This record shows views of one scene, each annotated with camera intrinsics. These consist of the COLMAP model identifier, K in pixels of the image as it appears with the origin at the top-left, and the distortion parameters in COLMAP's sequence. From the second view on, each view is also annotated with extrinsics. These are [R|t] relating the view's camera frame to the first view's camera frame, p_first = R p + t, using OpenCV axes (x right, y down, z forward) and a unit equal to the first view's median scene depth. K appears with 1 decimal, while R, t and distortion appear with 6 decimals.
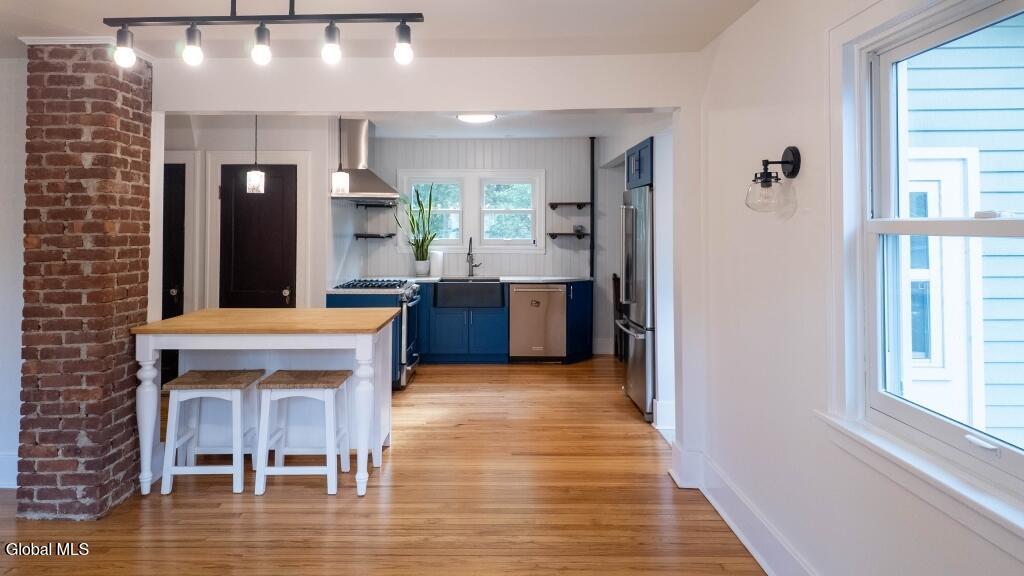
lens RADIAL K [[607.8, 0, 502.2], [0, 607.8, 222.9], [0, 0, 1]] dist [-0.001456, -0.004894]
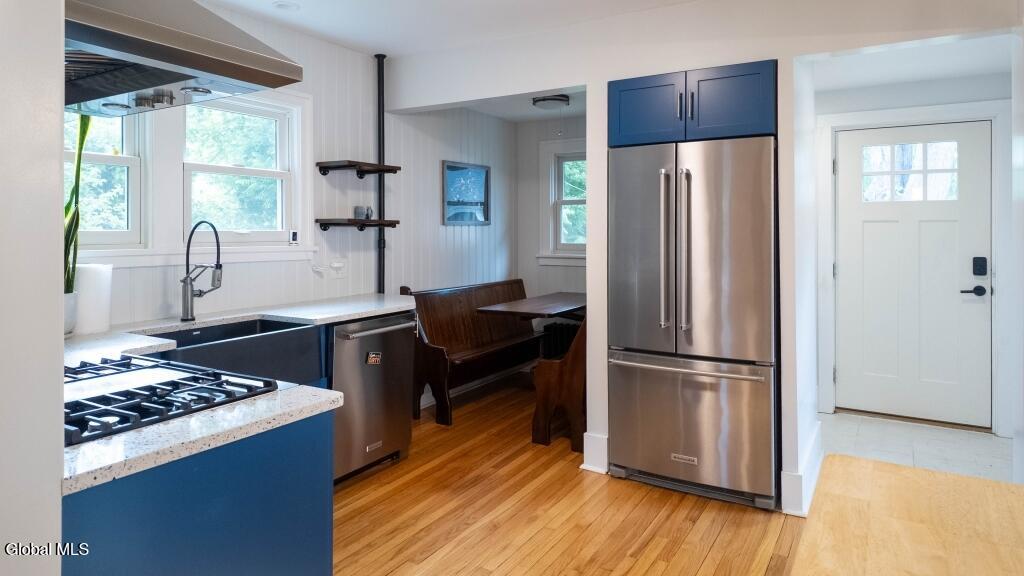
lens RADIAL K [[603.1, 0, 512.3], [0, 603.1, 282.2], [0, 0, 1]] dist [-0.005967, -0.005781]
pose [[0.494259, -0.075219, 0.866054, -0.570423], [-0.005244, 0.995973, 0.089496, 0.045304], [-0.869299, -0.048776, 0.491875, 1.163466]]
